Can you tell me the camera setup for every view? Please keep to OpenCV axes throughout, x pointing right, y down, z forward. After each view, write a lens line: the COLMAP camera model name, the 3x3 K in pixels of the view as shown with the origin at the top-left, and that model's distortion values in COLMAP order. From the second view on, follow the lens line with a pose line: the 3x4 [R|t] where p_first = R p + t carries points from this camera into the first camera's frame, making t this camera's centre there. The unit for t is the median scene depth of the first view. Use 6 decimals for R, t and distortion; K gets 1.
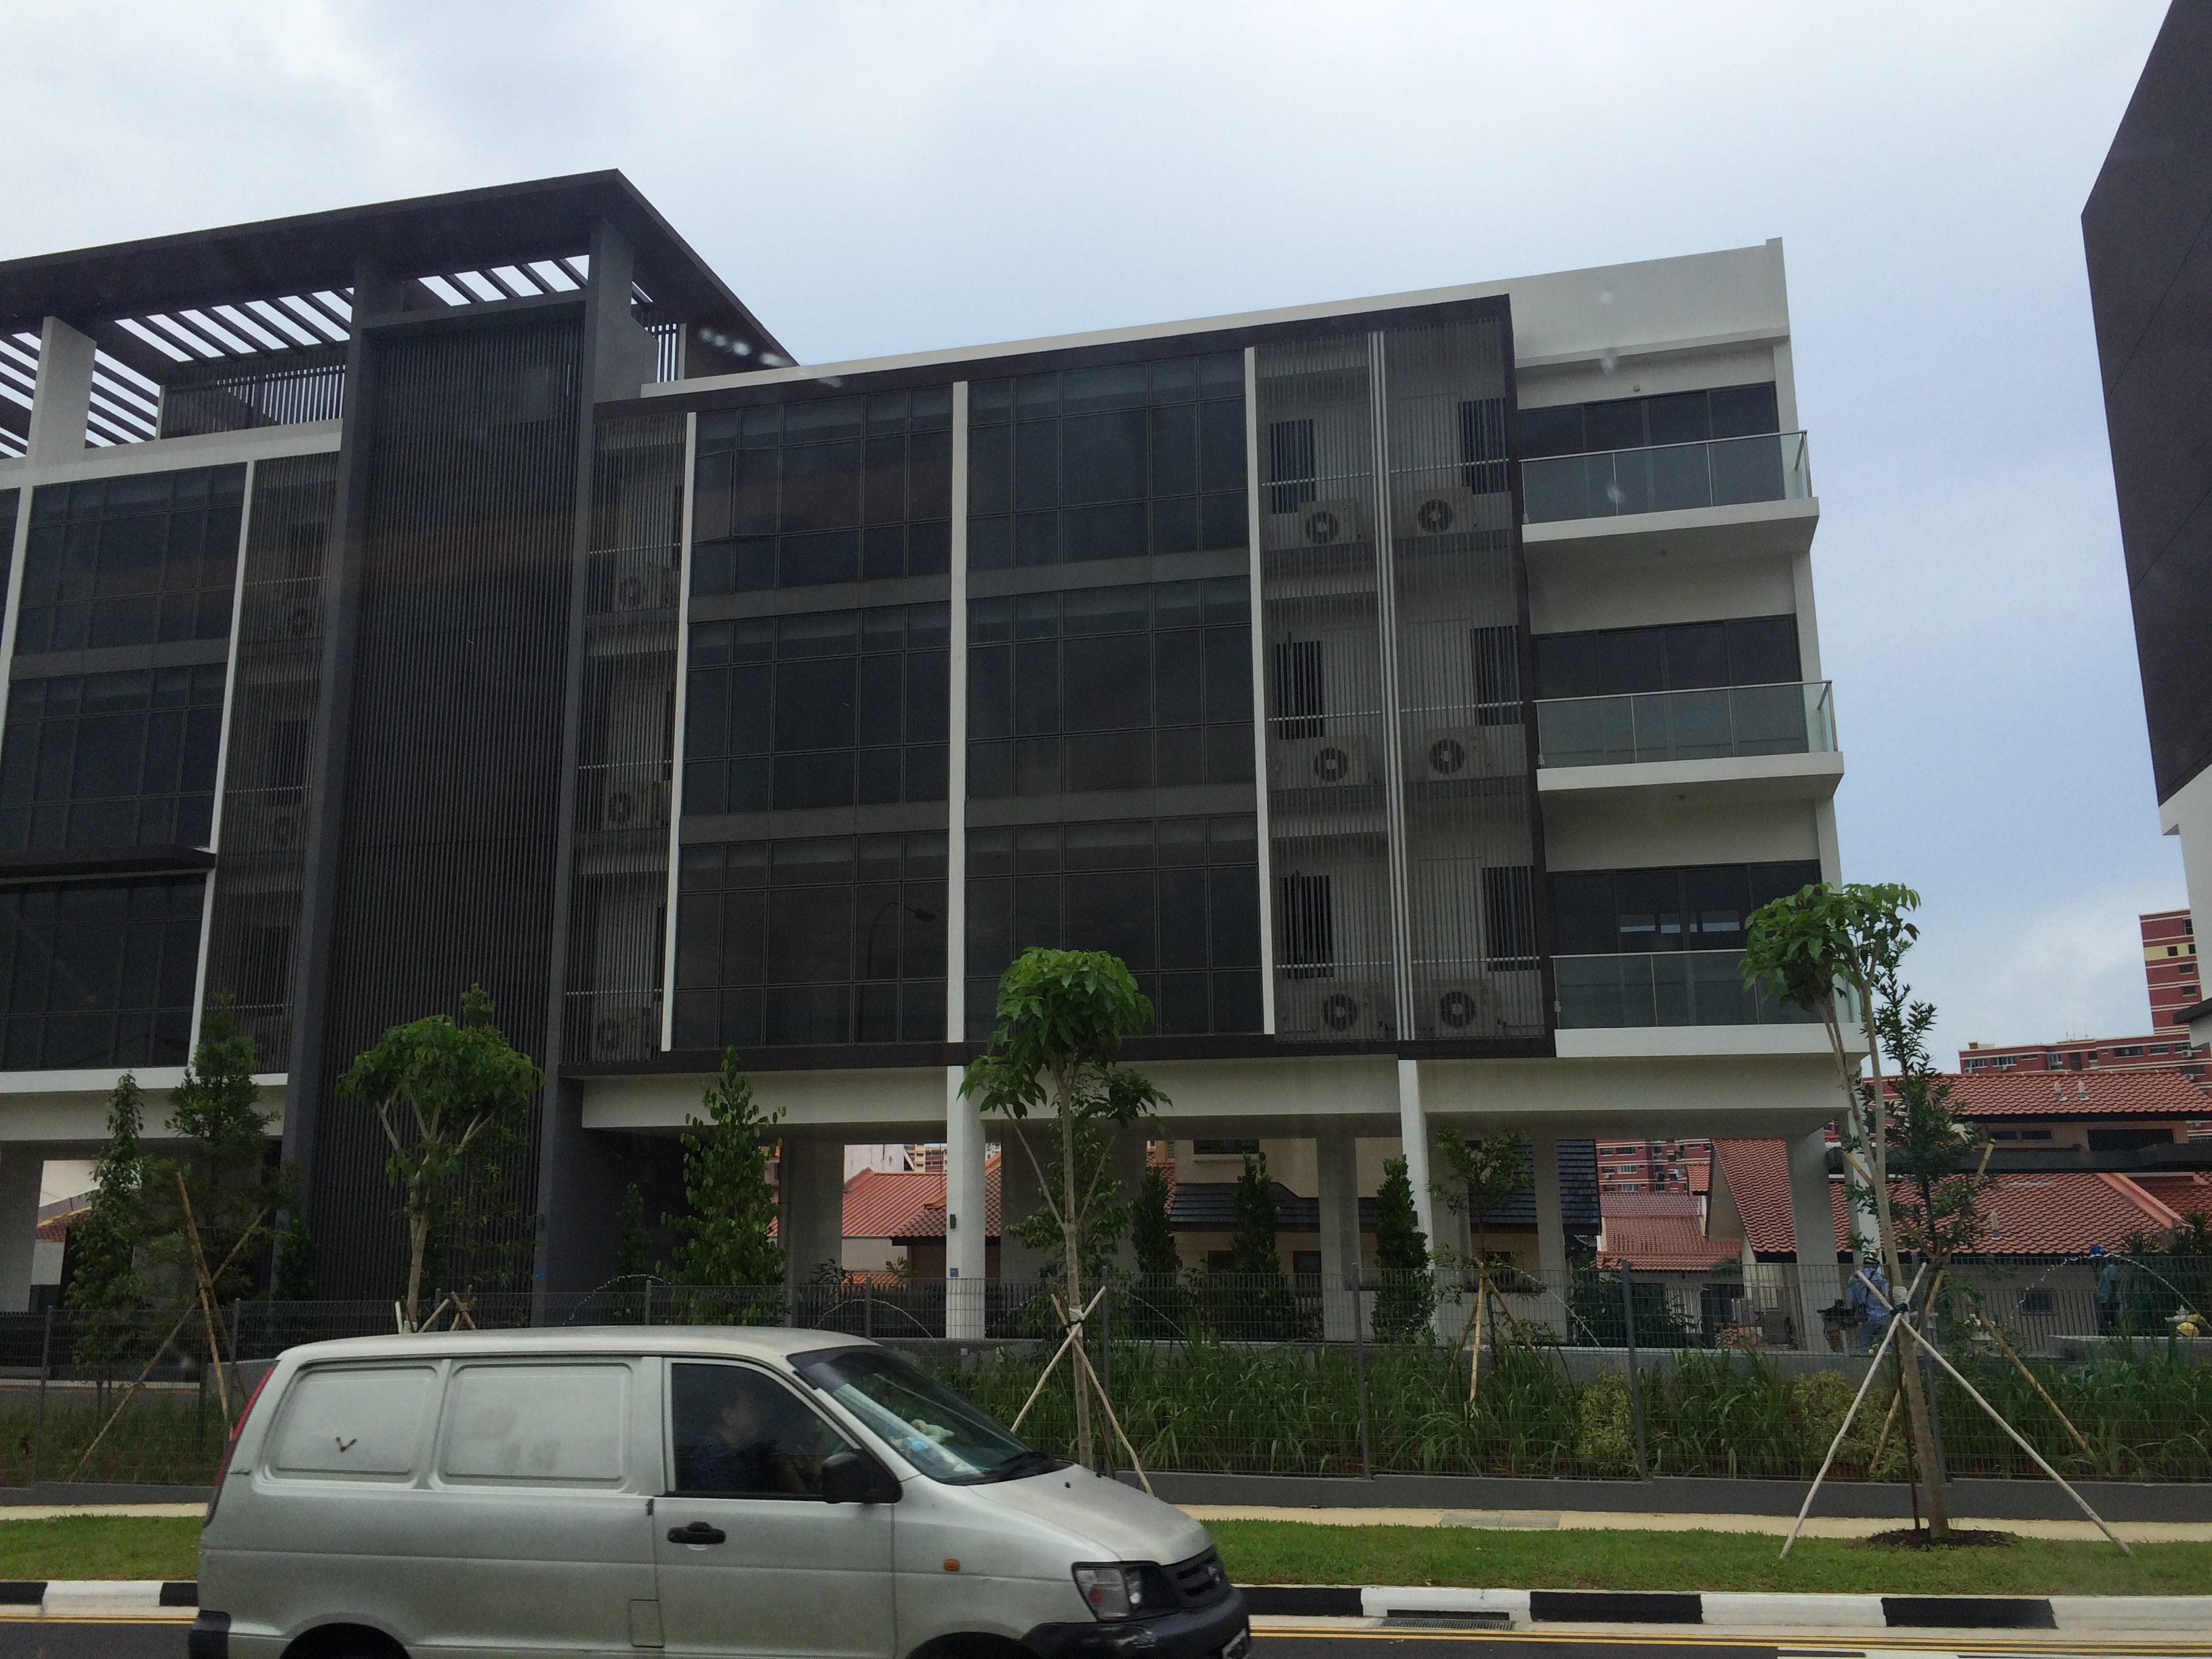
lens RADIAL K [[1822.5, 0, 1209.1], [0, 1822.5, 912.3], [0, 0, 1]] dist [0.094713, -0.114069]
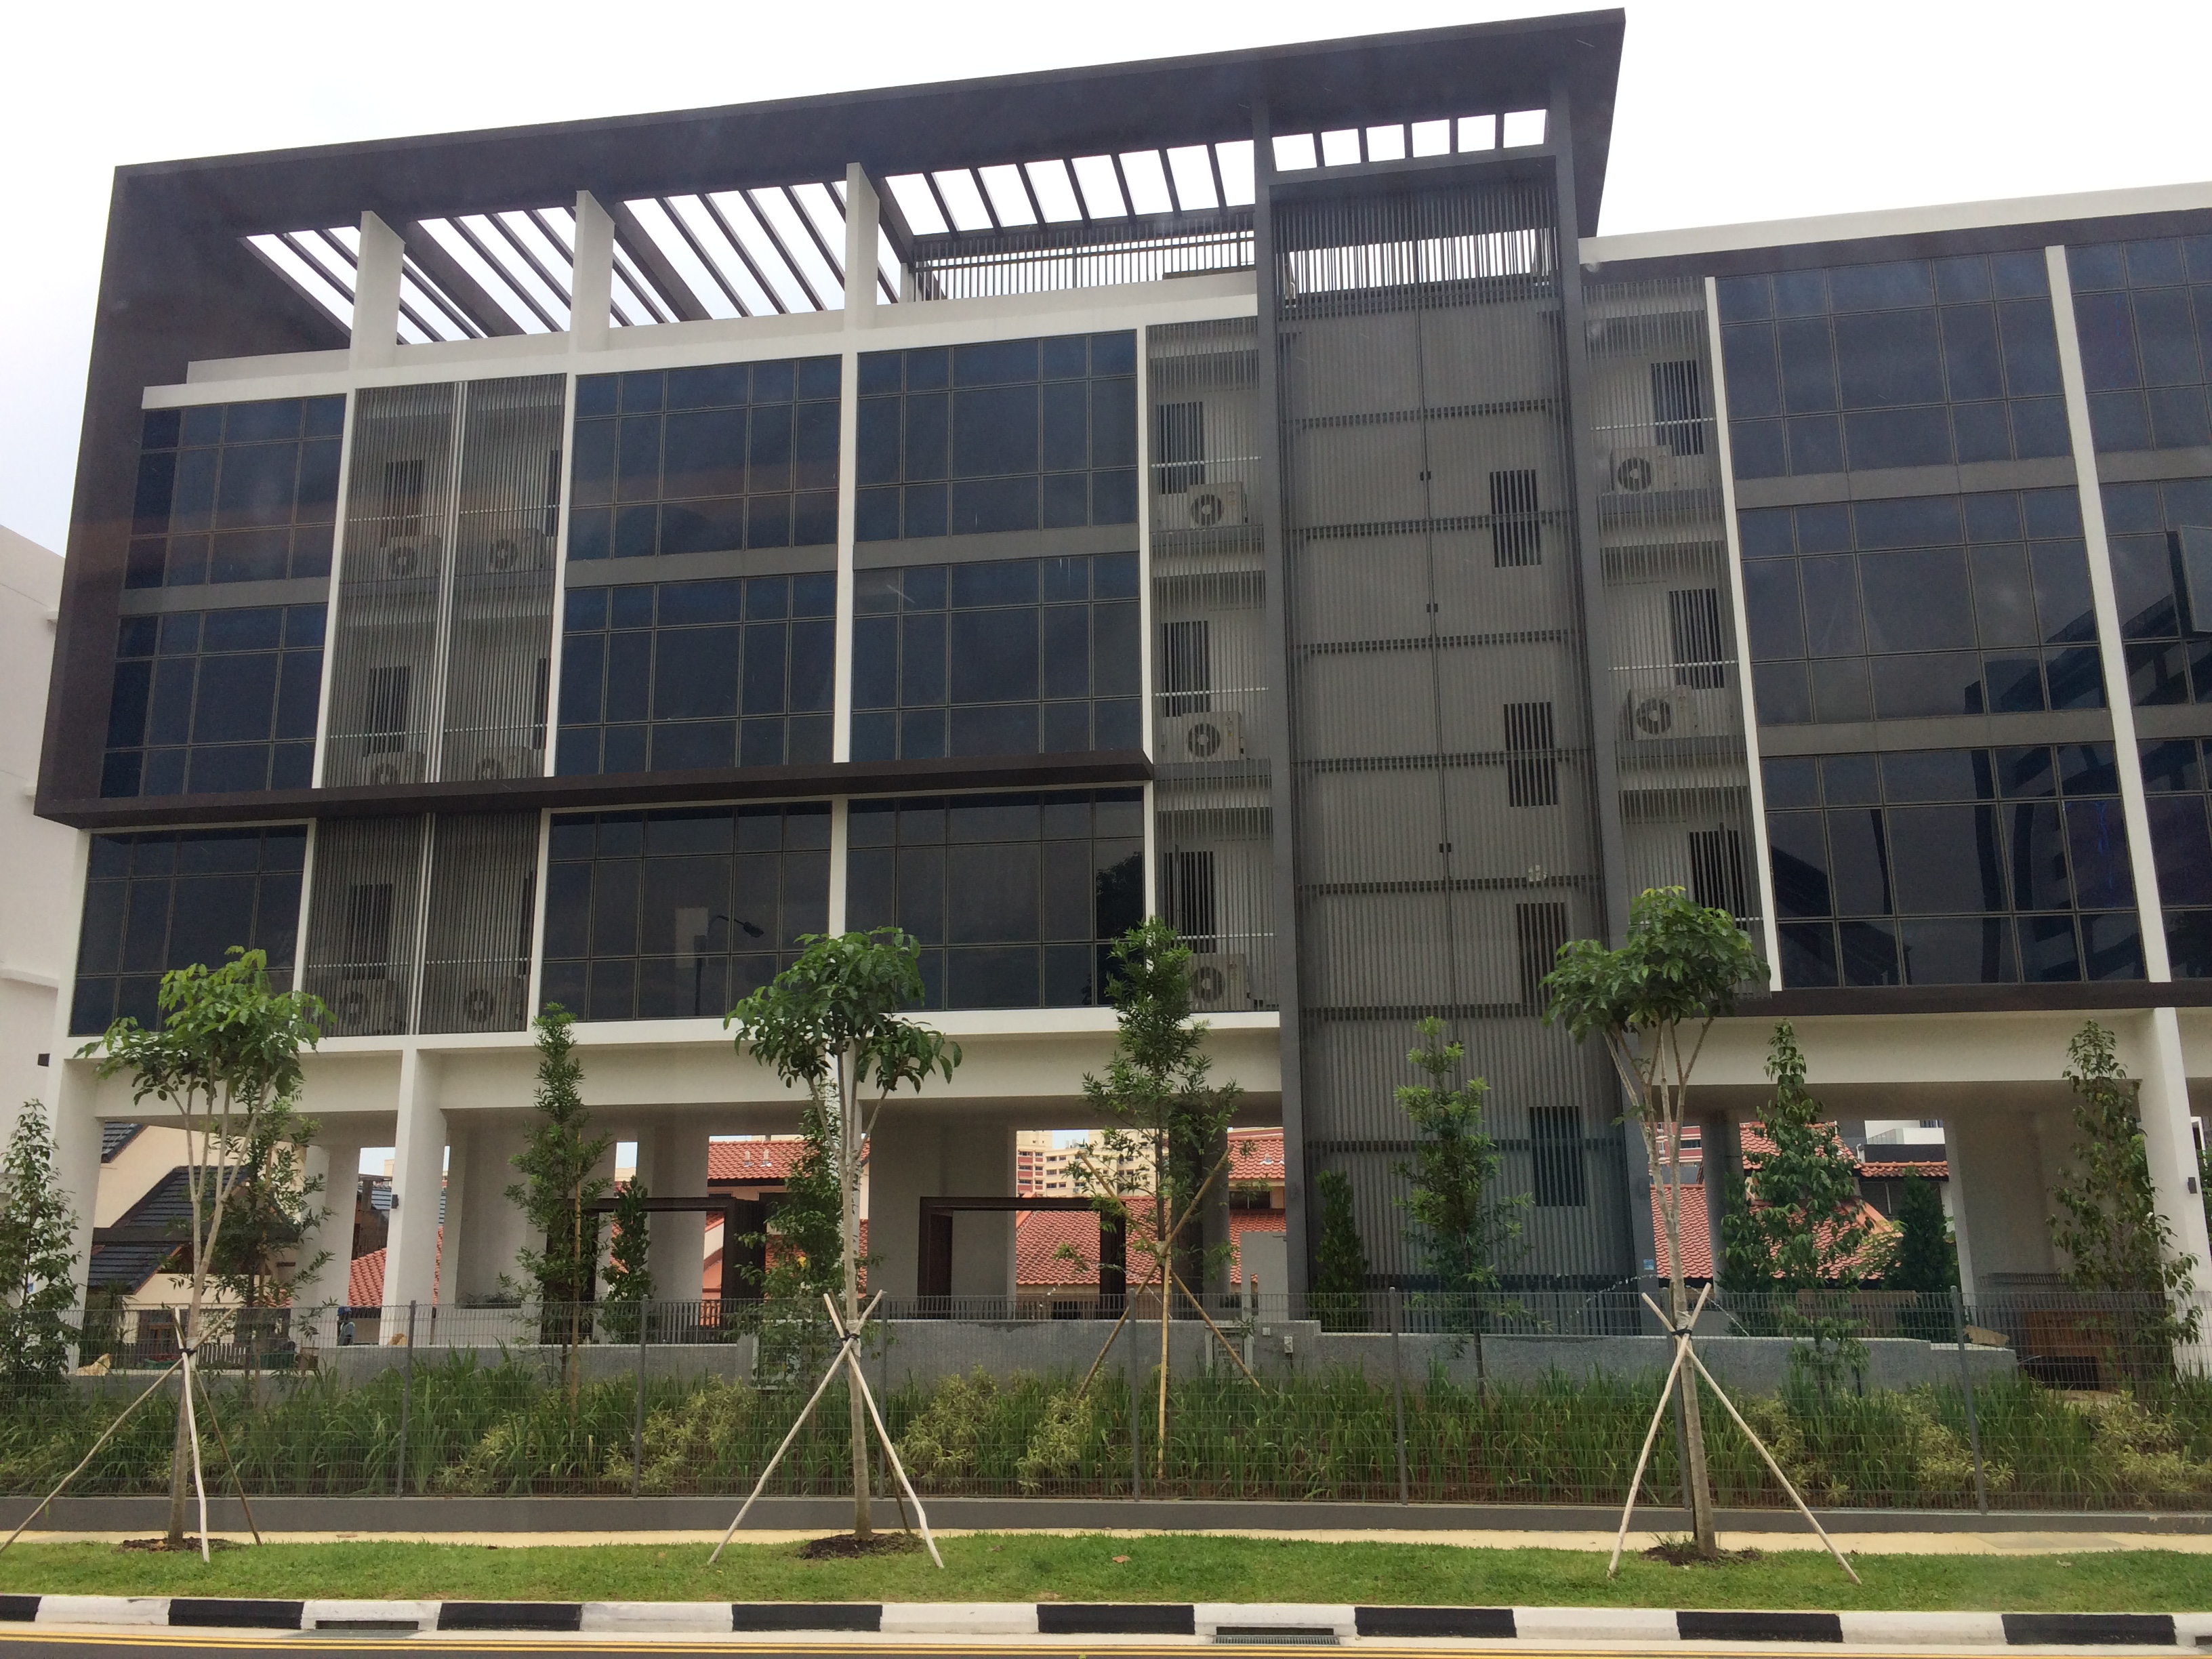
lens RADIAL K [[1865.7, 0, 1106.0], [0, 1865.7, 829.5], [0, 0, 1]] dist [0.093753, -0.150574]
pose [[0.998816, 0.017292, 0.045470, -0.150260], [-0.015565, 0.999154, -0.038053, 0.008353], [-0.046090, 0.037300, 0.998241, 0.028669]]
